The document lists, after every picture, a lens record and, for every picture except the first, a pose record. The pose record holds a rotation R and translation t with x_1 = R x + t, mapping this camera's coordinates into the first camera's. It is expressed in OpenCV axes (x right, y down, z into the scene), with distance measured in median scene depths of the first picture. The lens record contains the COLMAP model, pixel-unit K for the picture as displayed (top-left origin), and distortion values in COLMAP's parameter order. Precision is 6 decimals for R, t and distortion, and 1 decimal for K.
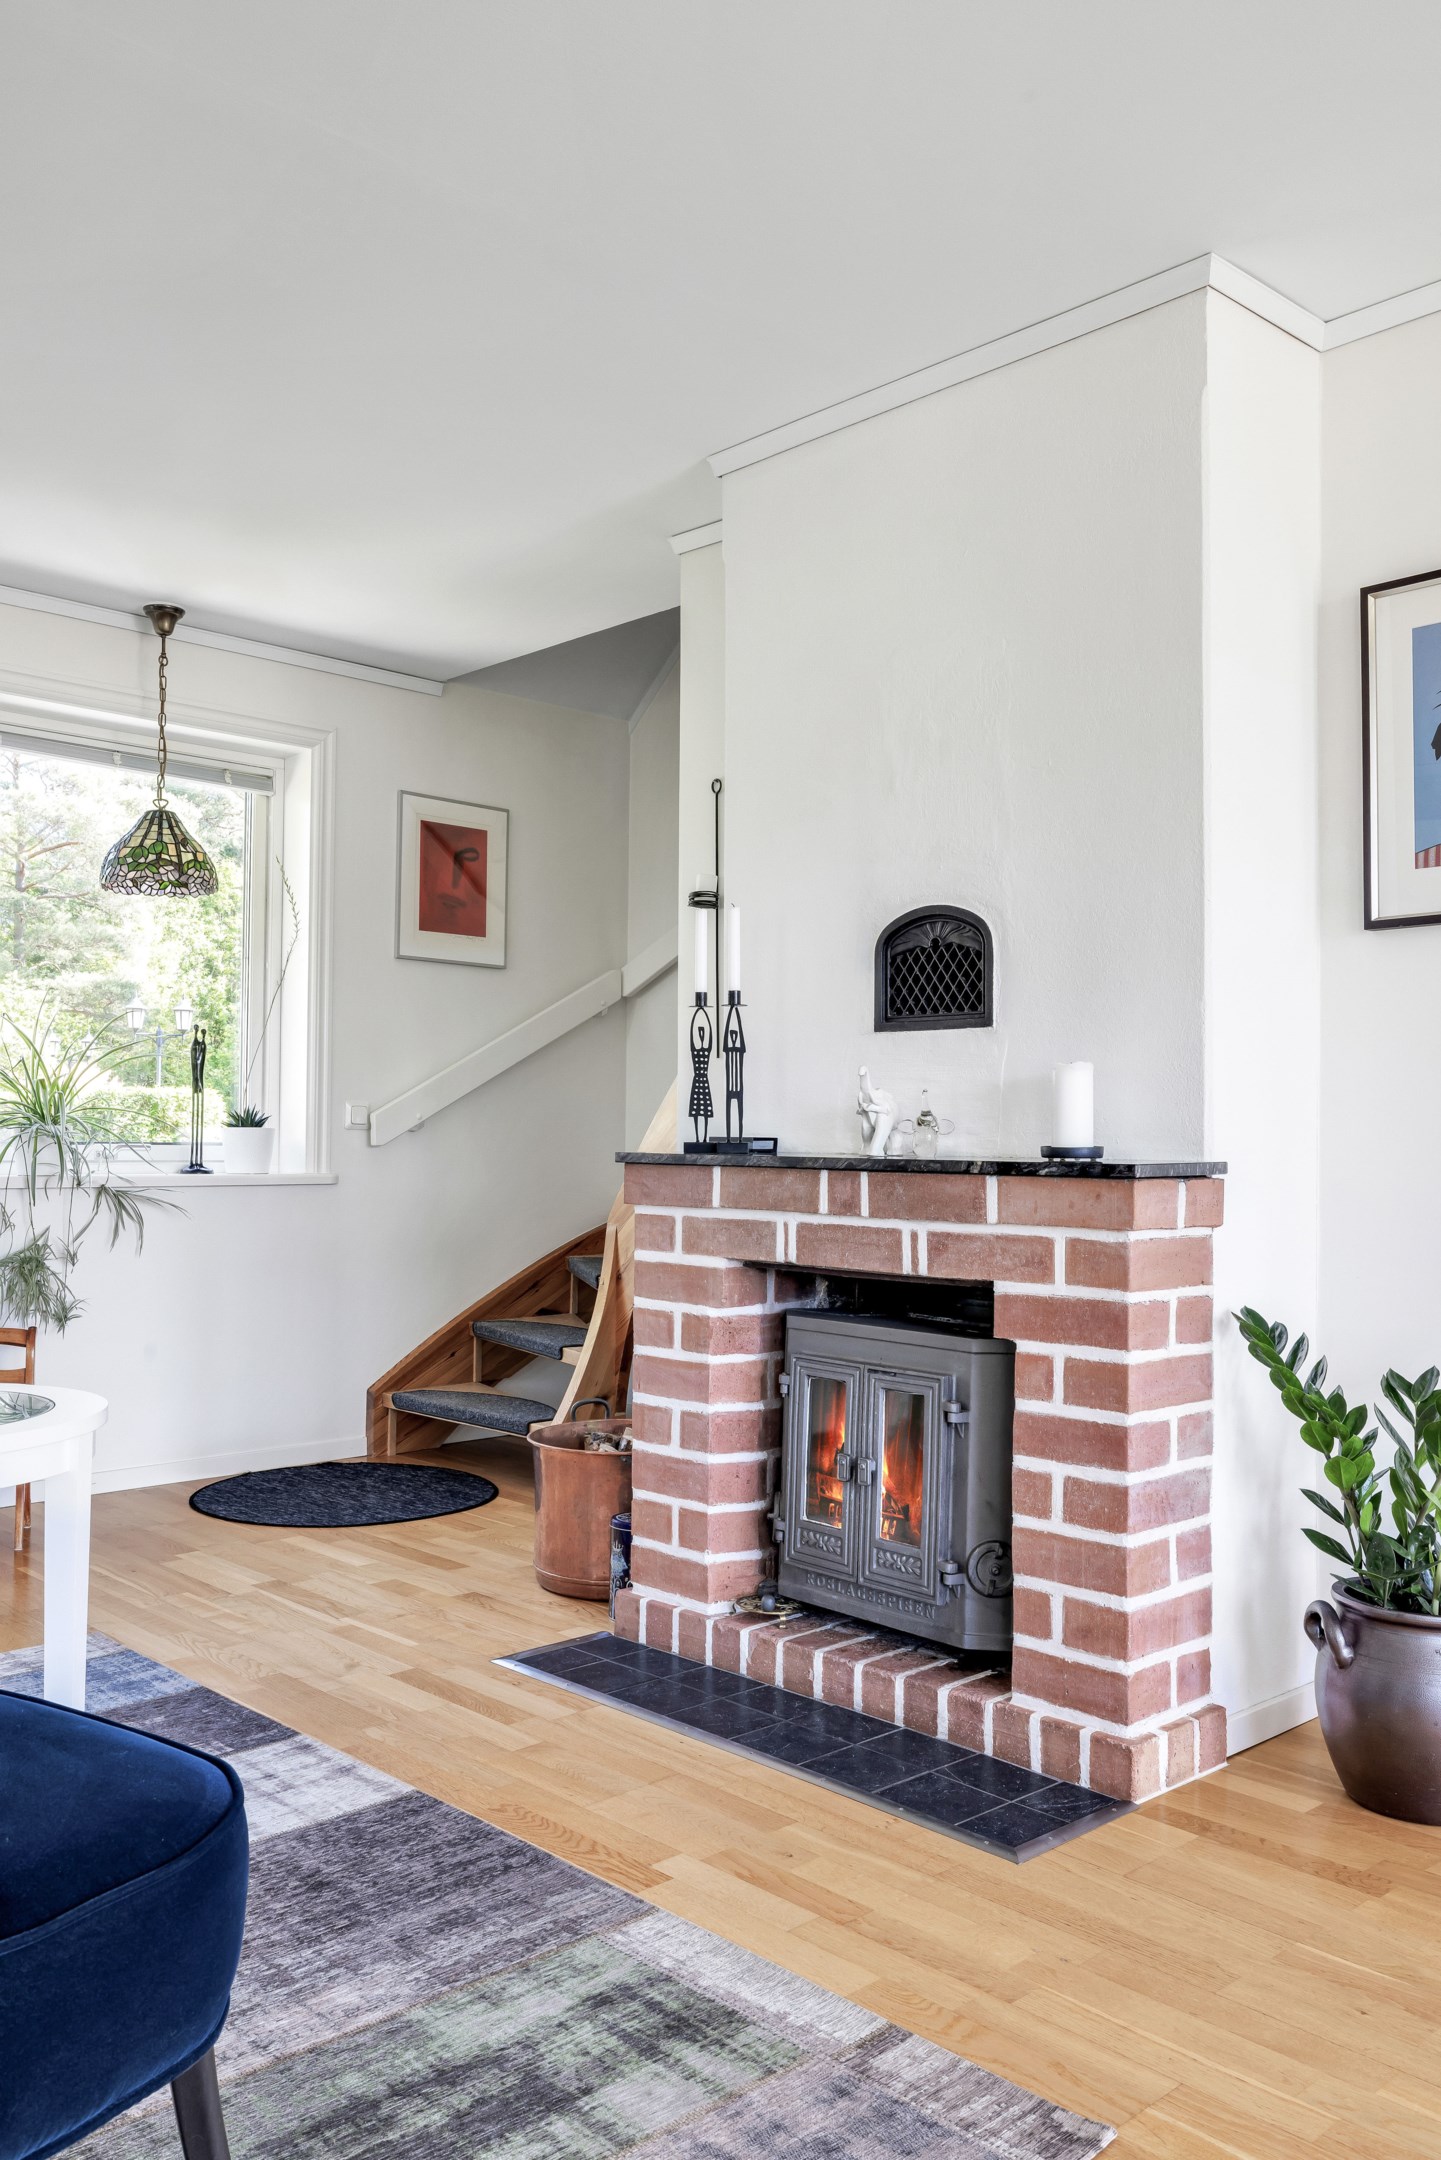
lens RADIAL K [[1743.4, 0, 721.9], [0, 1743.4, 1094.7], [0, 0, 1]] dist [0.004520, -0.000265]
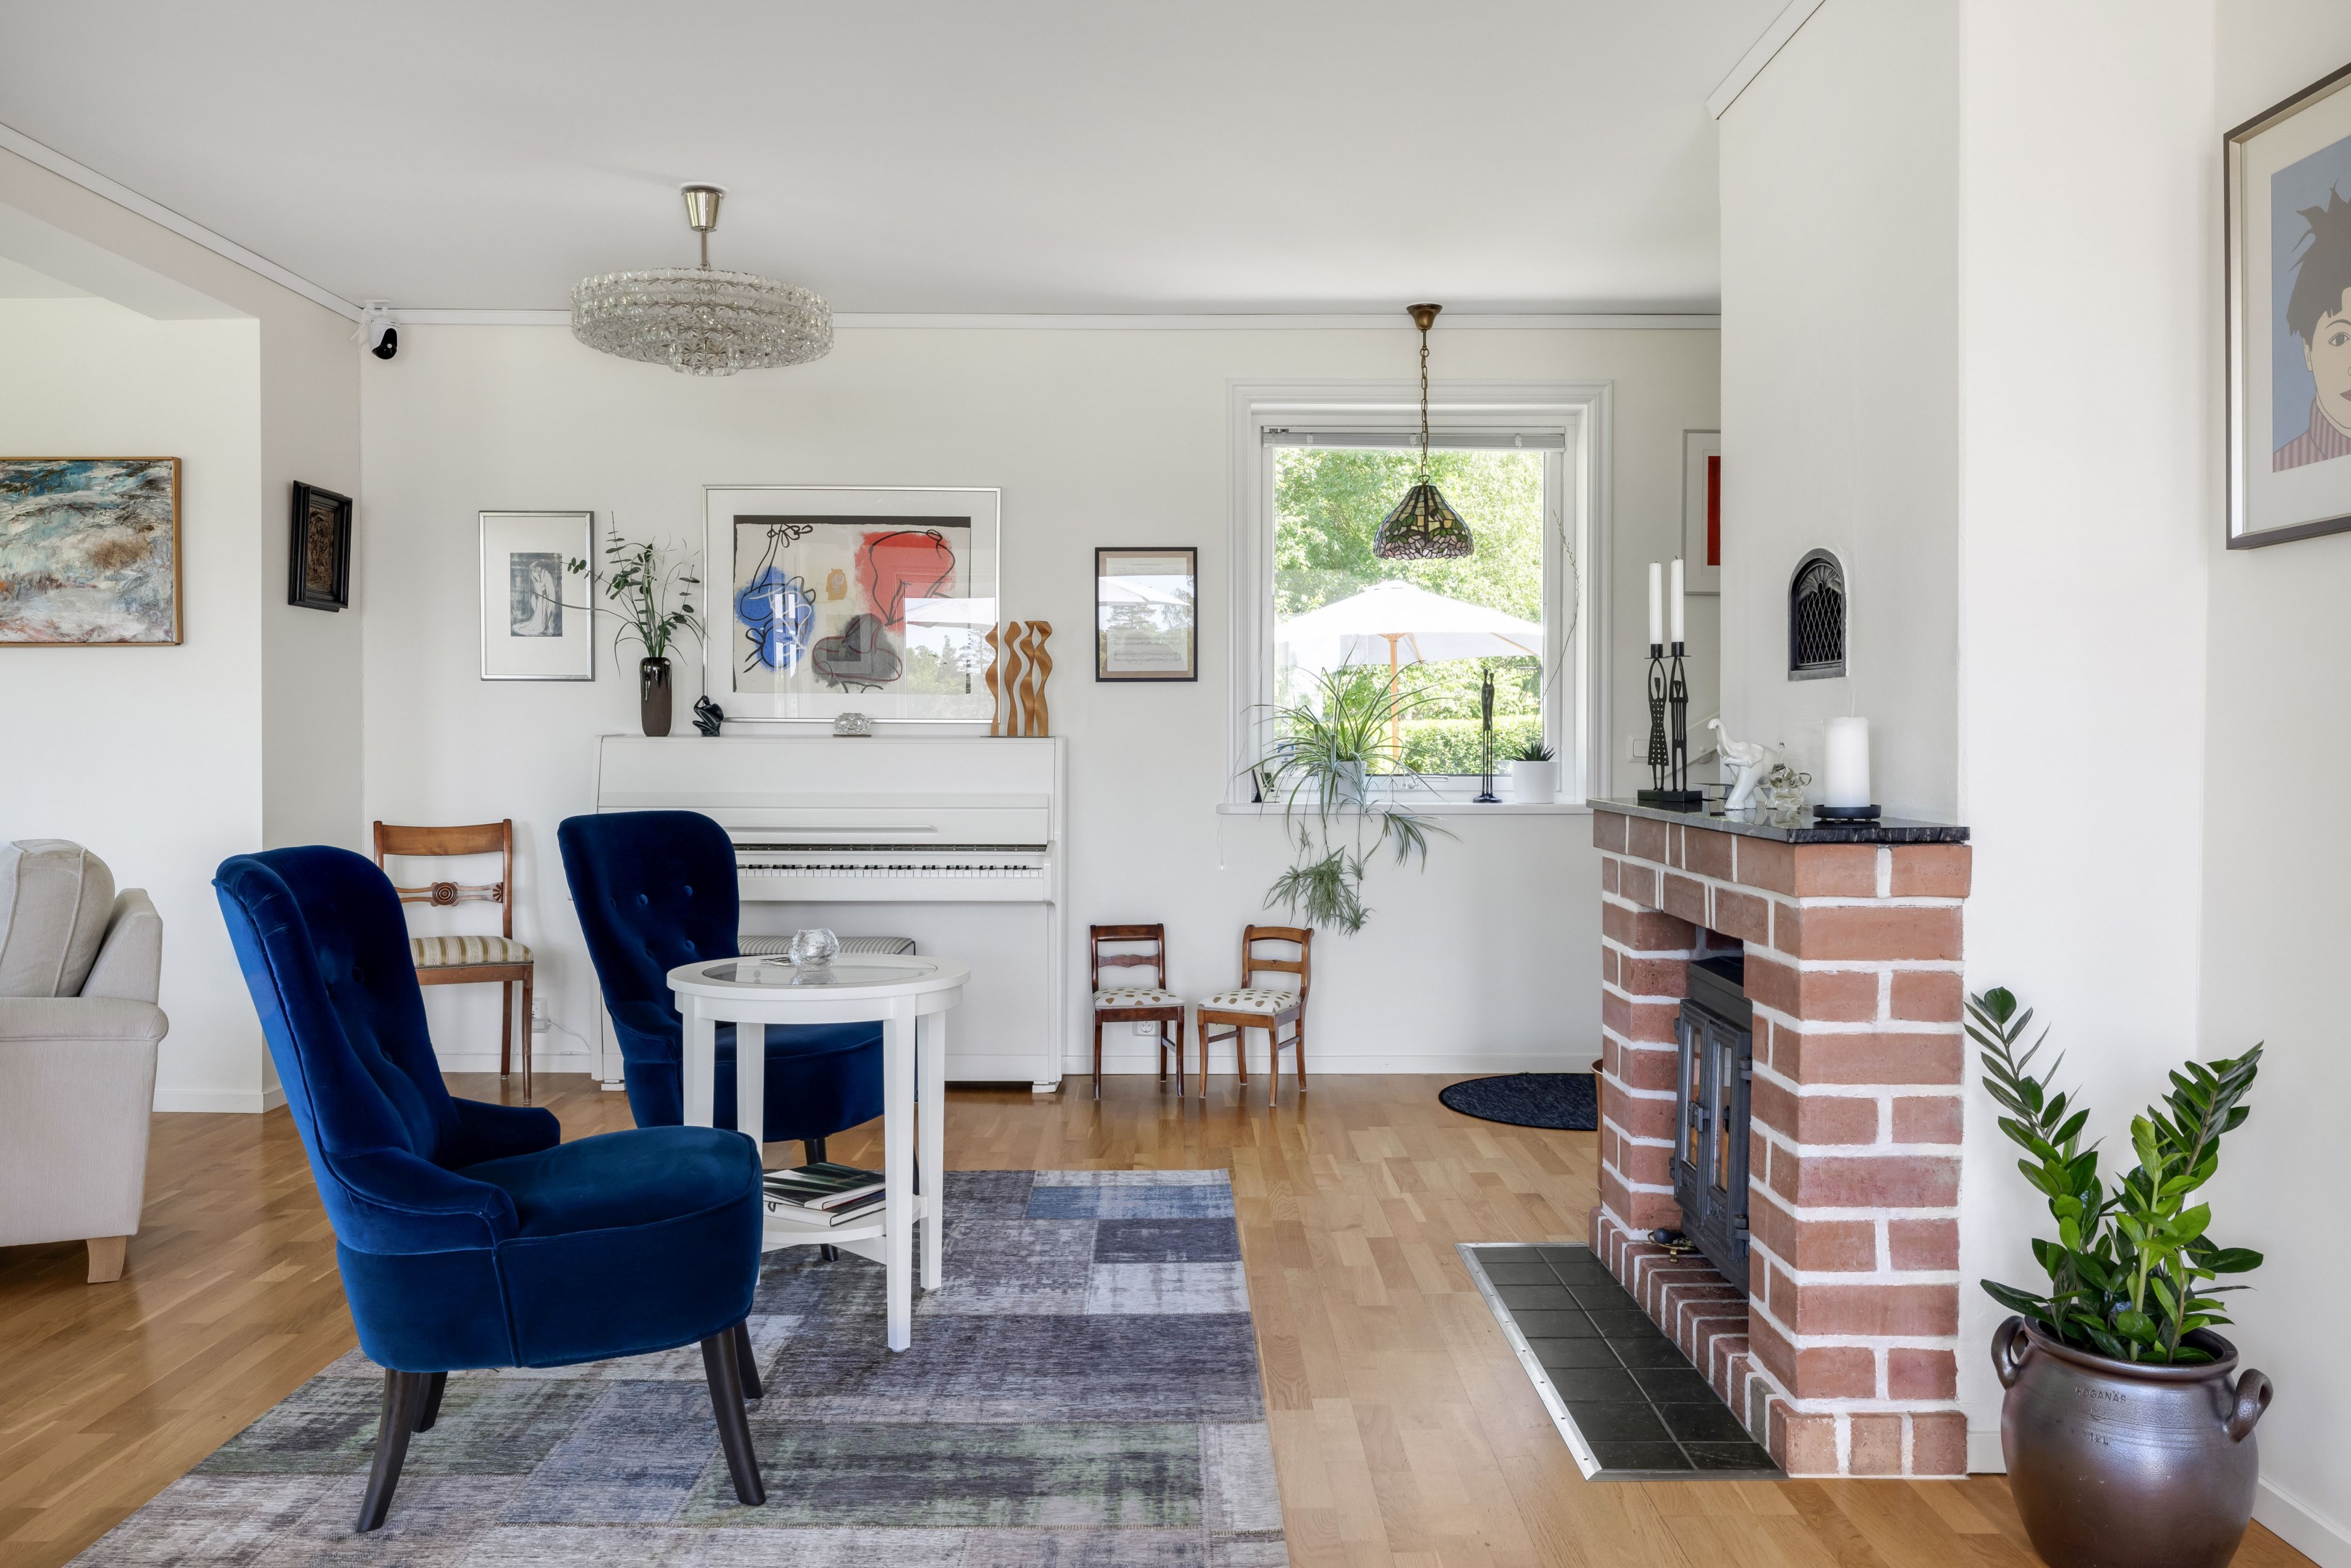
lens RADIAL K [[1814.5, 0, 1174.3], [0, 1814.5, 767.2], [0, 0, 1]] dist [0.006070, 0.001363]
pose [[0.730608, 0.004245, -0.682784, 0.571889], [0.021936, 0.999319, 0.029685, -0.027002], [0.682445, -0.036666, 0.730017, 0.023074]]
